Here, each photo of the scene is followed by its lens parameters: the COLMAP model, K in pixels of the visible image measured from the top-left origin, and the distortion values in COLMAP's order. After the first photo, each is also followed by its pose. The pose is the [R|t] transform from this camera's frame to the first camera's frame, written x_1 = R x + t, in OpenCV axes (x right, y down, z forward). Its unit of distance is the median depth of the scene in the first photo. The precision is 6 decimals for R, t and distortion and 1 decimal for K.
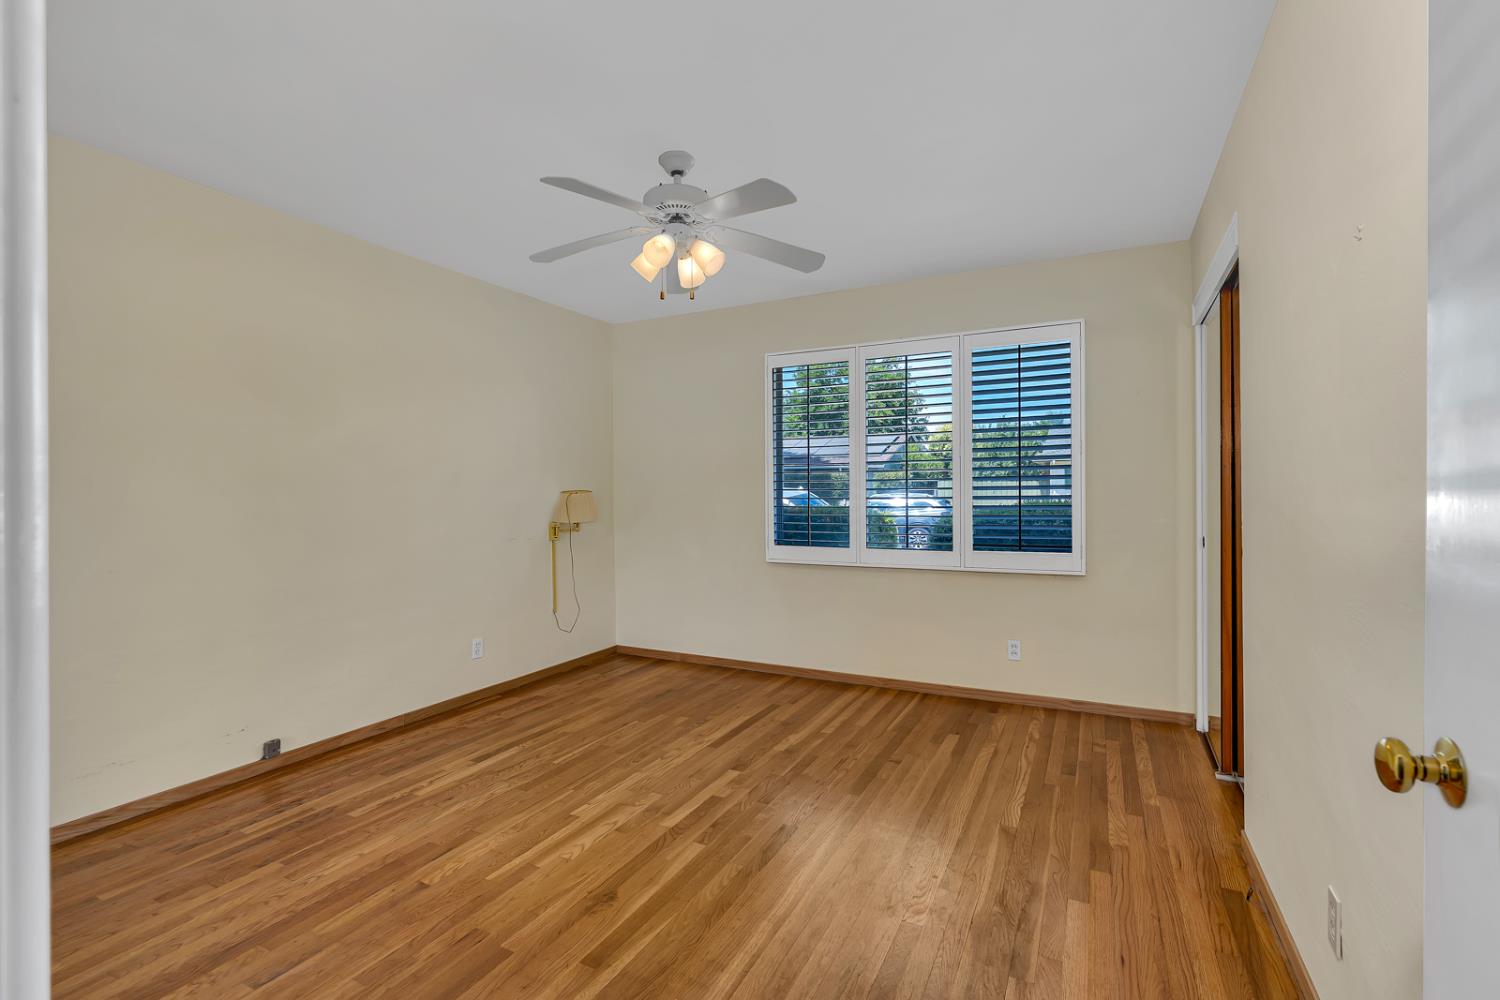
lens RADIAL K [[679.4, 0, 747.6], [0, 679.4, 496.7], [0, 0, 1]] dist [-0.000680, 0.000063]
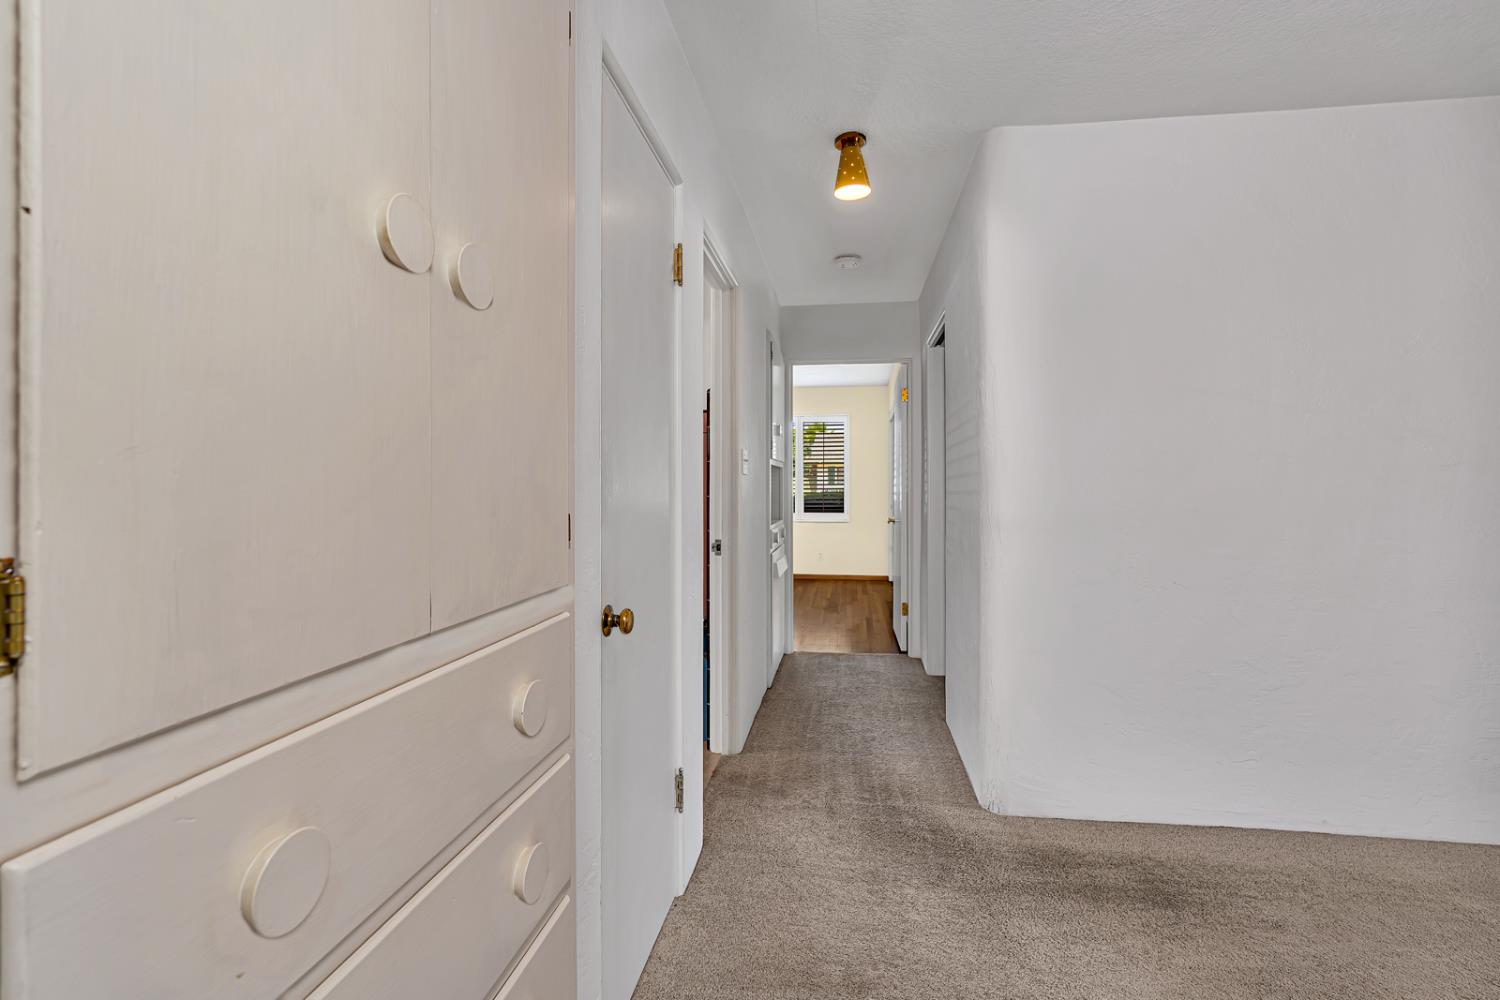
lens RADIAL K [[679.4, 0, 751.5], [0, 679.4, 491.9], [0, 0, 1]] dist [-0.000680, 0.000063]
pose [[0.949002, 0.001574, 0.315267, -0.615174], [-0.005472, 0.999919, 0.011479, -0.014755], [-0.315223, -0.012619, 0.948934, -1.224503]]
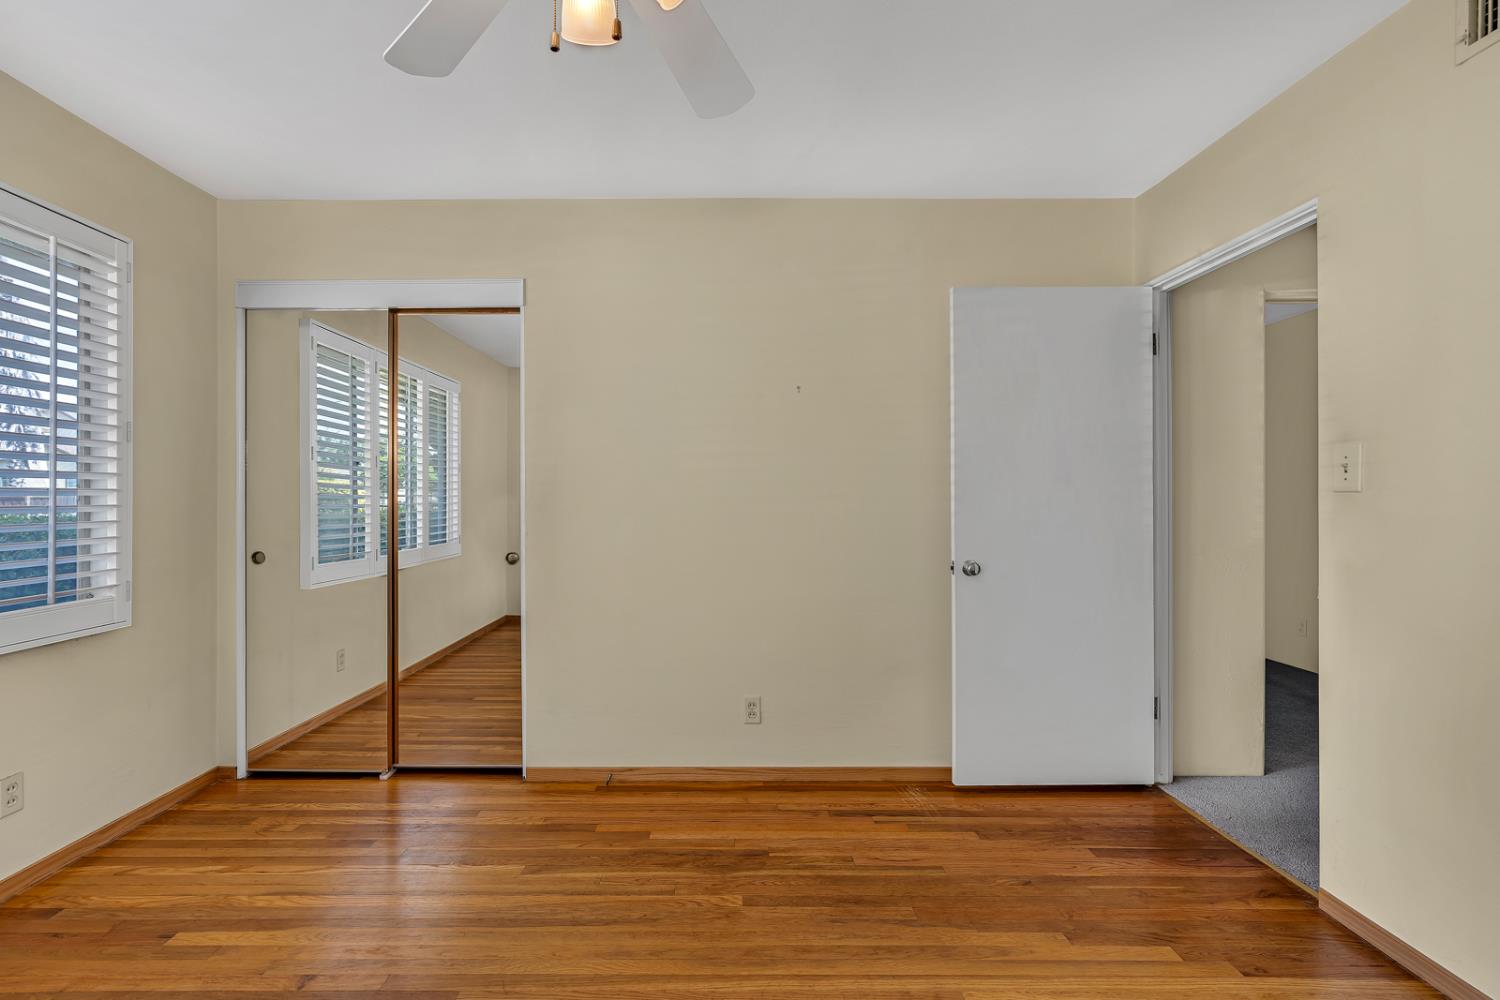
lens RADIAL K [[679.4, 0, 746.9], [0, 679.4, 496.7], [0, 0, 1]] dist [-0.000680, 0.000063]
pose [[-0.462649, 0.004649, 0.886530, -0.405787], [0.005840, 0.999981, -0.002196, -0.007109], [-0.886523, 0.004162, -0.462667, 0.837334]]
